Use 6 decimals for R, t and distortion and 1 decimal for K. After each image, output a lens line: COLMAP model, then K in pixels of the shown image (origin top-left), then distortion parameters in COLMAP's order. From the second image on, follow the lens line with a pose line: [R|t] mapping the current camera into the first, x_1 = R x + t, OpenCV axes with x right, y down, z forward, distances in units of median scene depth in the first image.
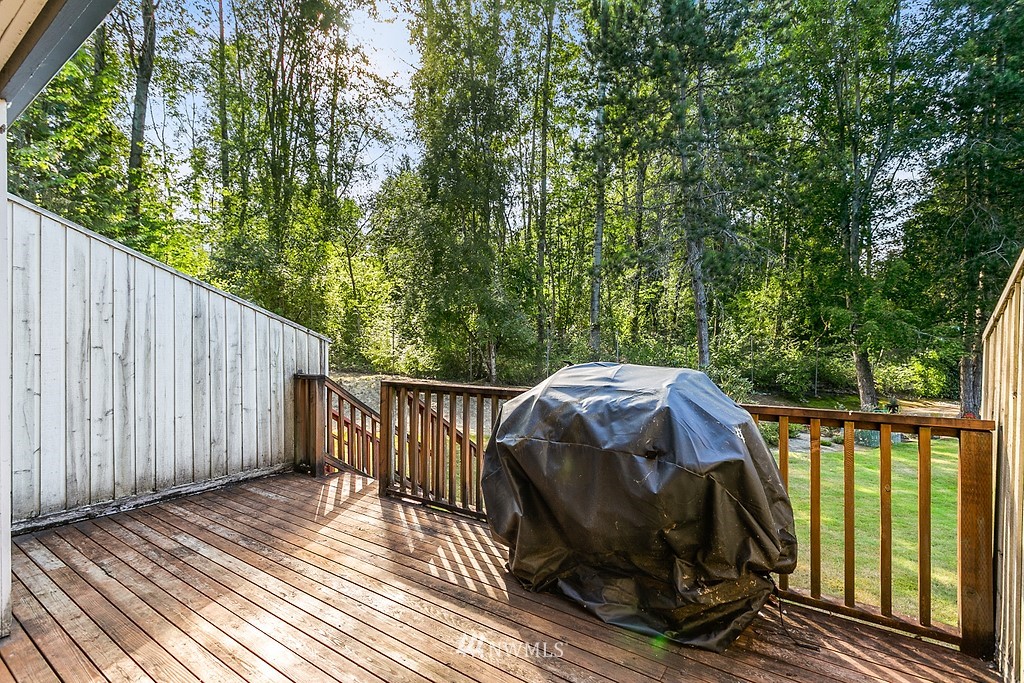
lens RADIAL K [[485.5, 0, 509.1], [0, 485.5, 336.9], [0, 0, 1]] dist [0.003565, -0.000192]
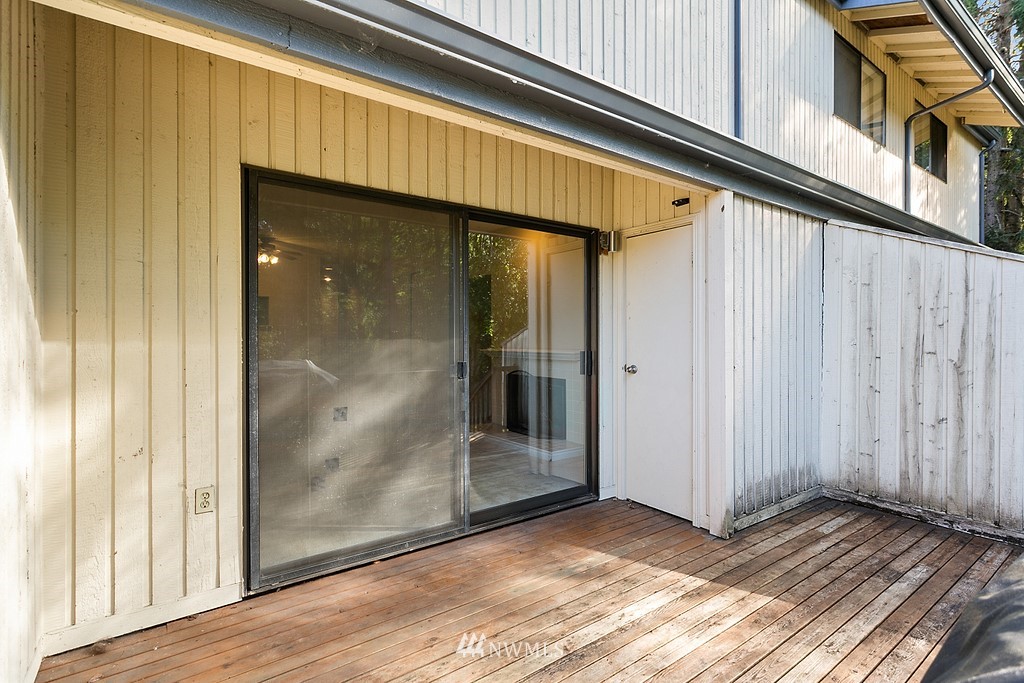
lens RADIAL K [[485.5, 0, 509.1], [0, 485.5, 336.9], [0, 0, 1]] dist [0.003565, -0.000192]
pose [[-0.332718, 0.005180, -0.943012, 0.396837], [0.004481, 0.999982, 0.003912, -0.019986], [0.943016, -0.002924, -0.332736, 0.544689]]
